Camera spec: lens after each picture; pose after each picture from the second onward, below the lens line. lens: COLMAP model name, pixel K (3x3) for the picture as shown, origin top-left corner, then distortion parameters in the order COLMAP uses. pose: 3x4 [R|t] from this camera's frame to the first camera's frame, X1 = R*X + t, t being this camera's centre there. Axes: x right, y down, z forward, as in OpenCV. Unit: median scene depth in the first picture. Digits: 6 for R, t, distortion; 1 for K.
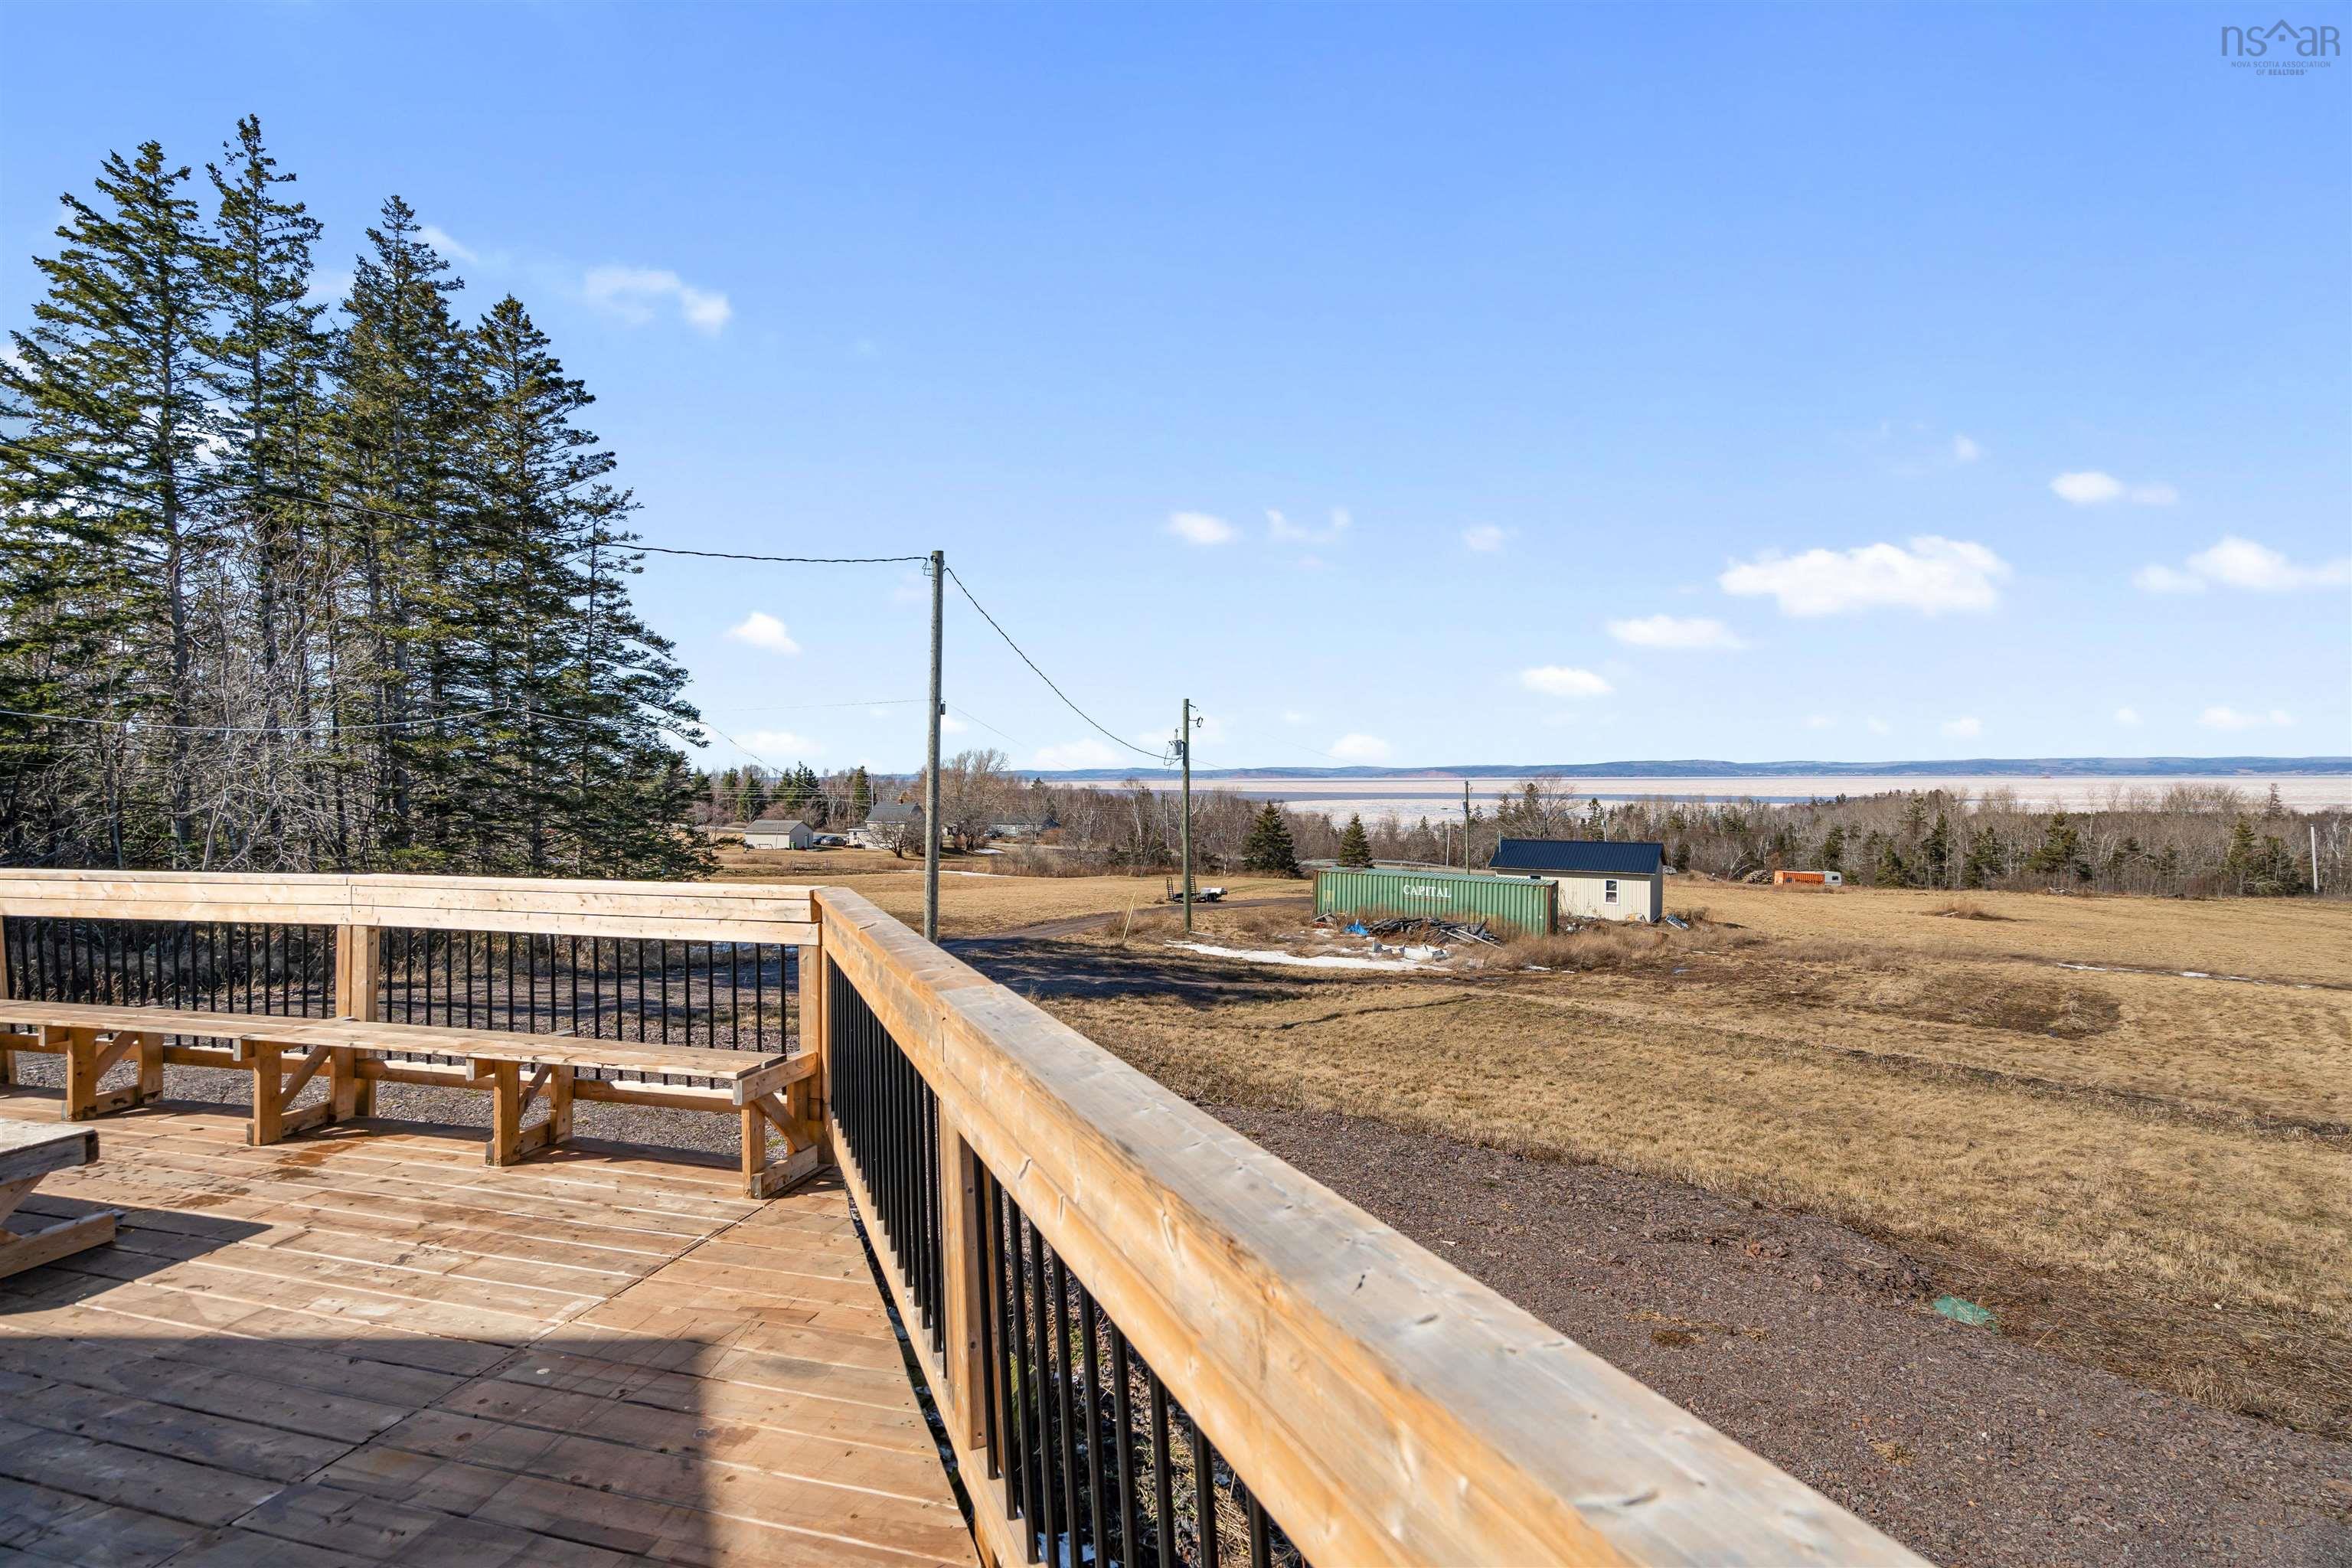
lens RADIAL K [[1094.7, 0, 1167.8], [0, 1094.7, 782.2], [0, 0, 1]] dist [0.002511, -0.000489]
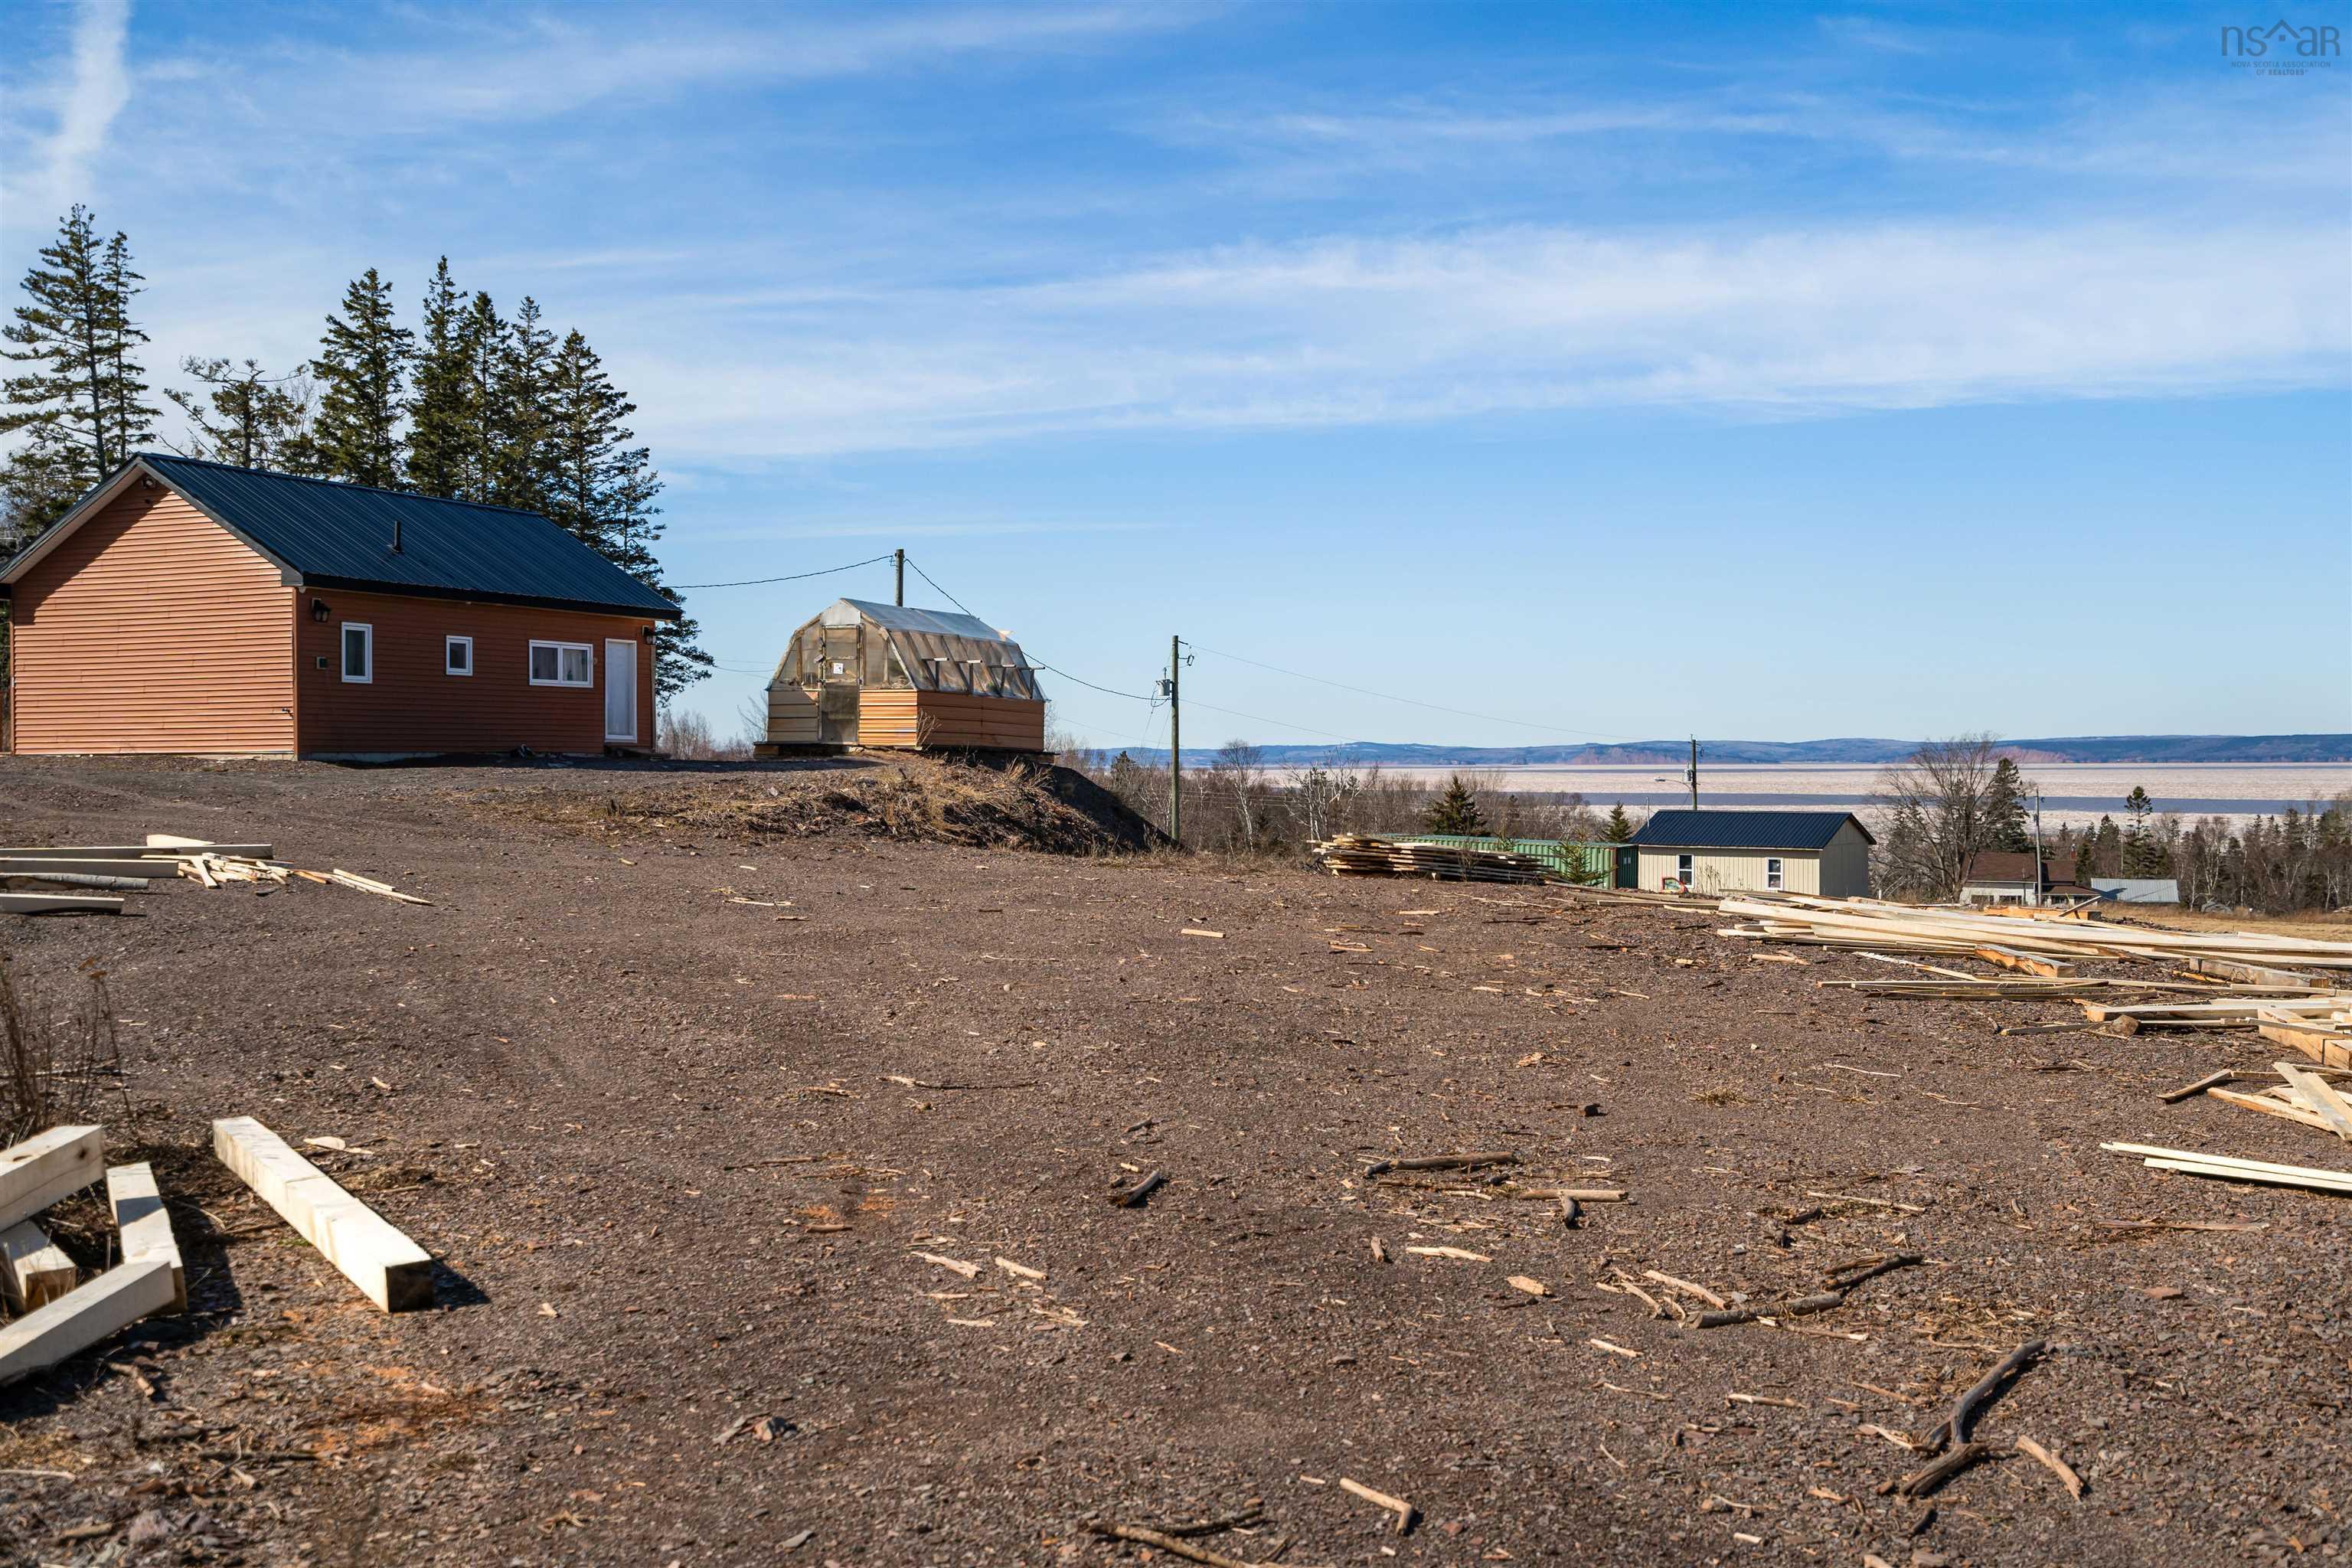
lens RADIAL K [[2397.6, 0, 1172.5], [0, 2397.6, 781.8], [0, 0, 1]] dist [0.005936, 0.000000]
pose [[0.993076, 0.000721, -0.117471, 0.458424], [-0.000544, 0.999999, 0.001538, 0.082212], [0.117472, -0.001464, 0.993075, -1.855698]]
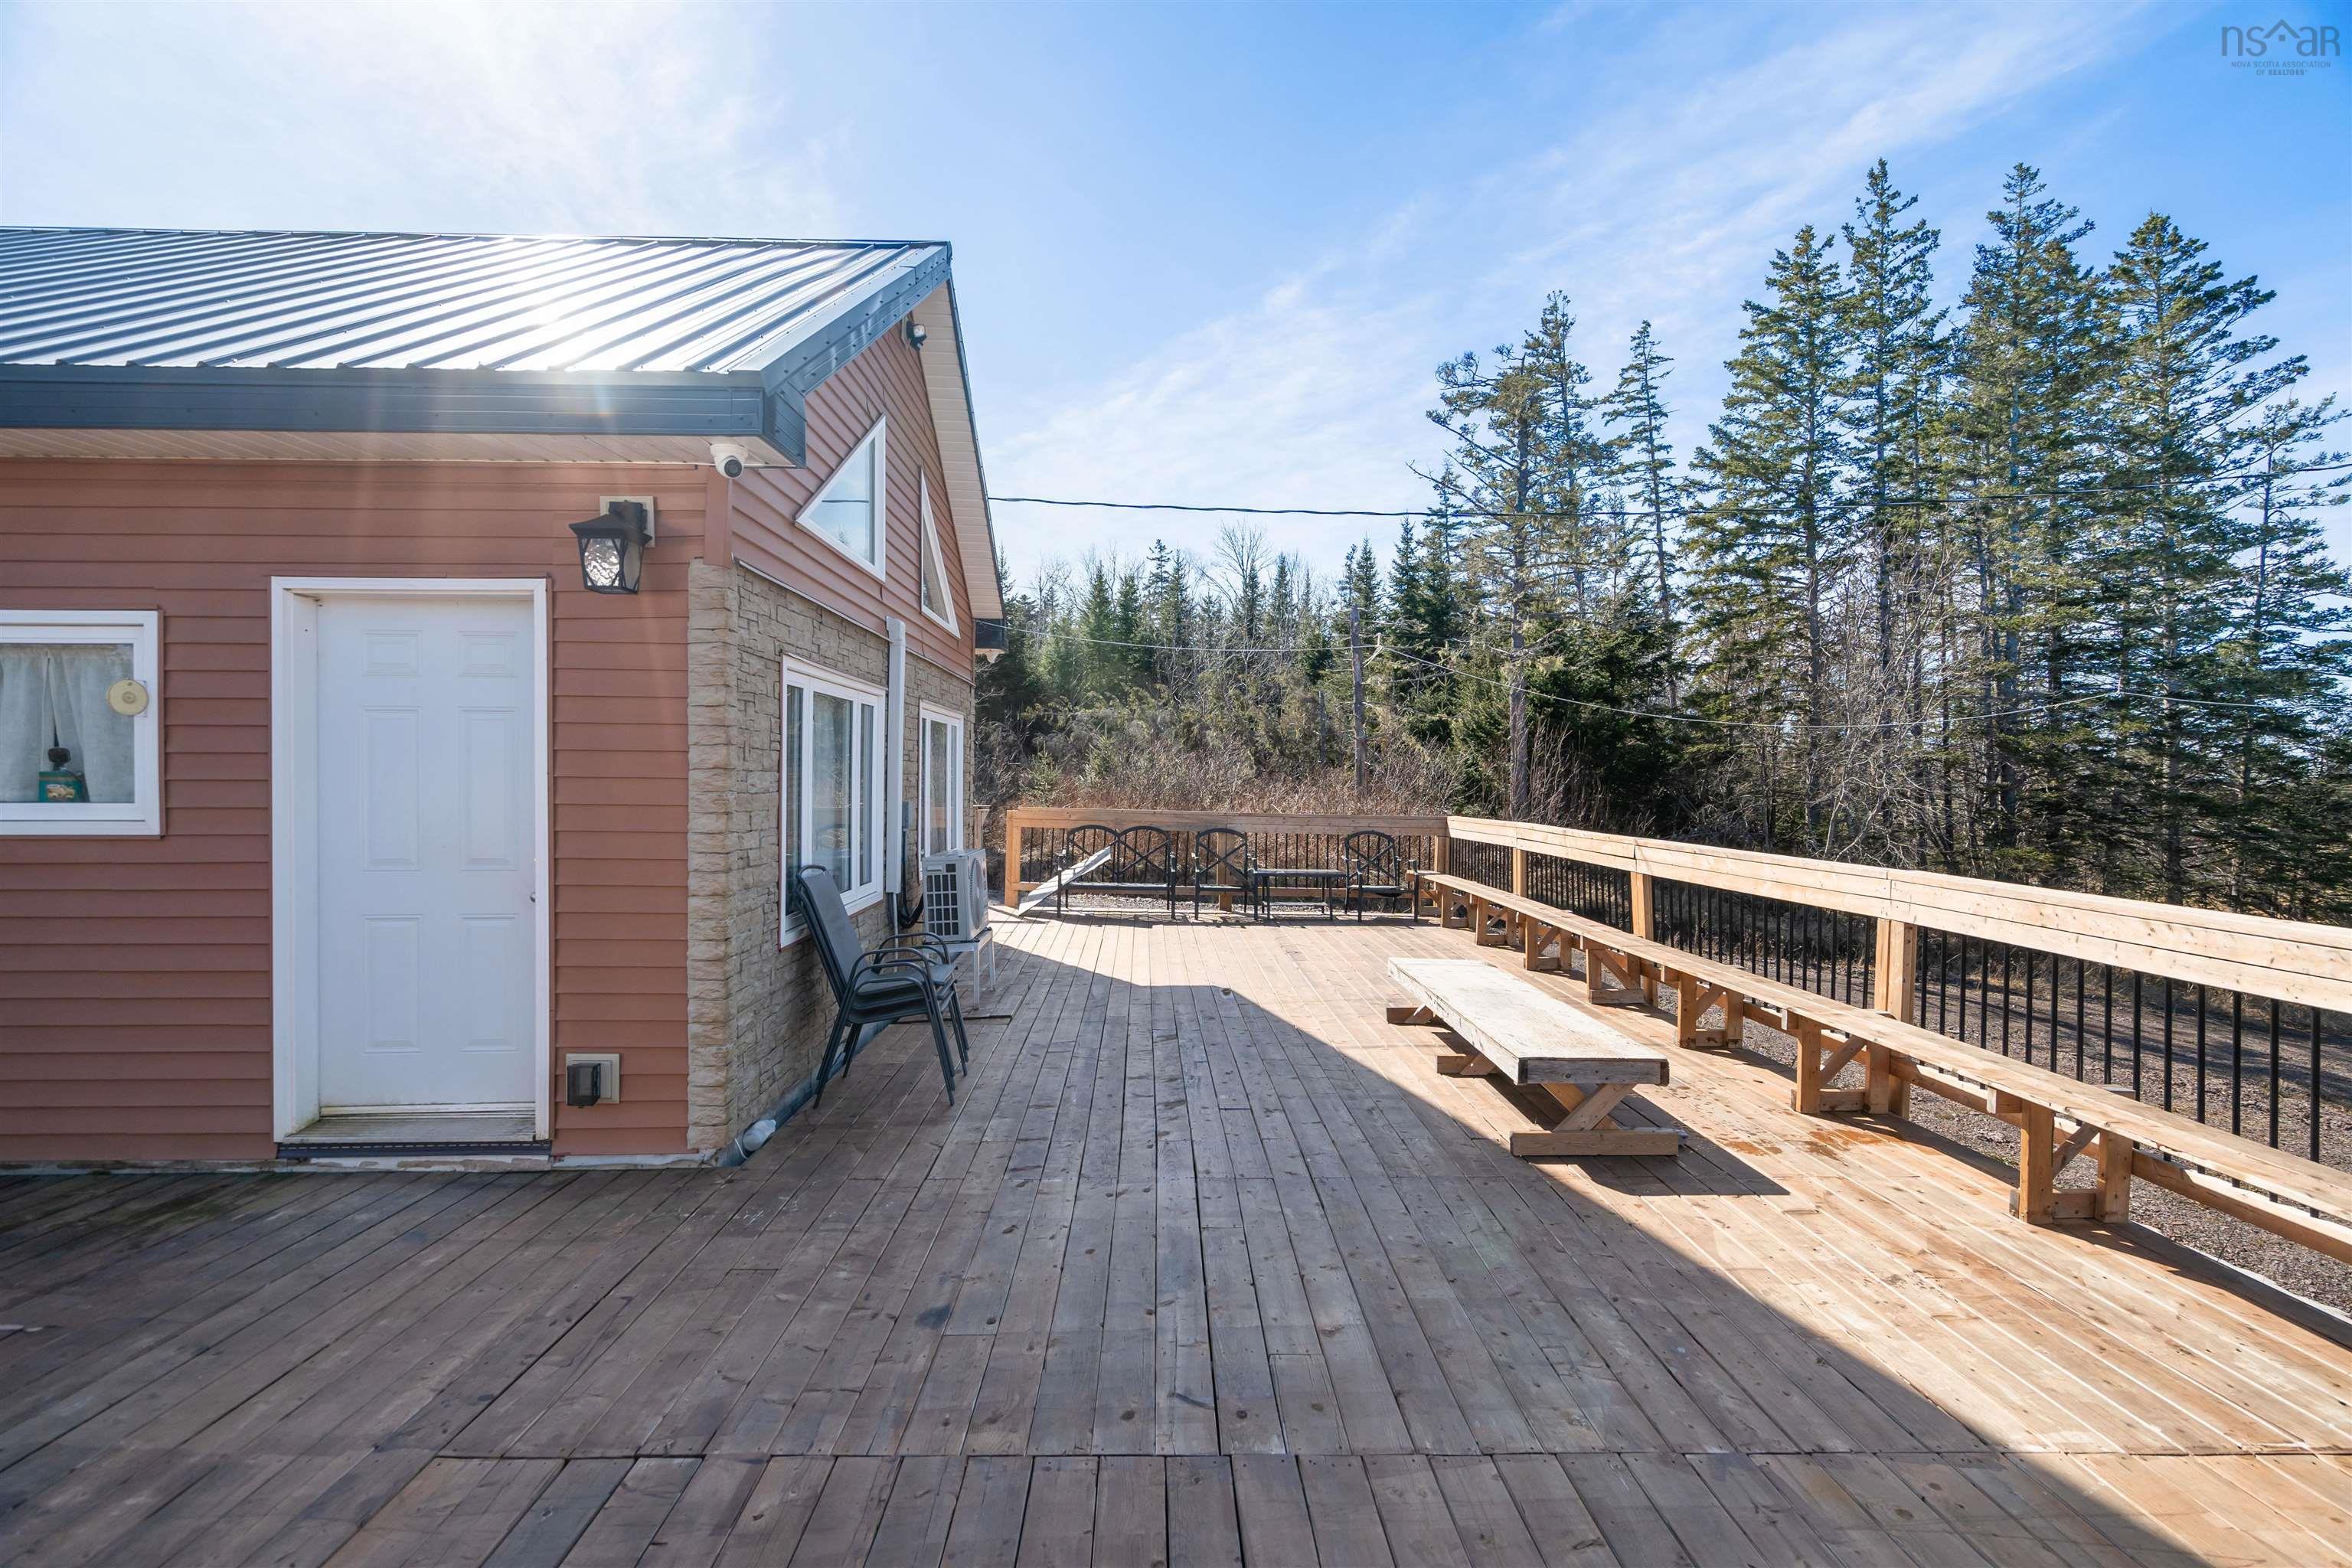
lens RADIAL K [[1094.7, 0, 1193.5], [0, 1094.7, 779.3], [0, 0, 1]] dist [0.002511, -0.000489]
pose [[0.296835, 0.014932, -0.954812, 0.004572], [-0.013886, 0.999840, 0.011319, 0.000199], [0.954828, 0.009898, 0.296995, 0.032907]]
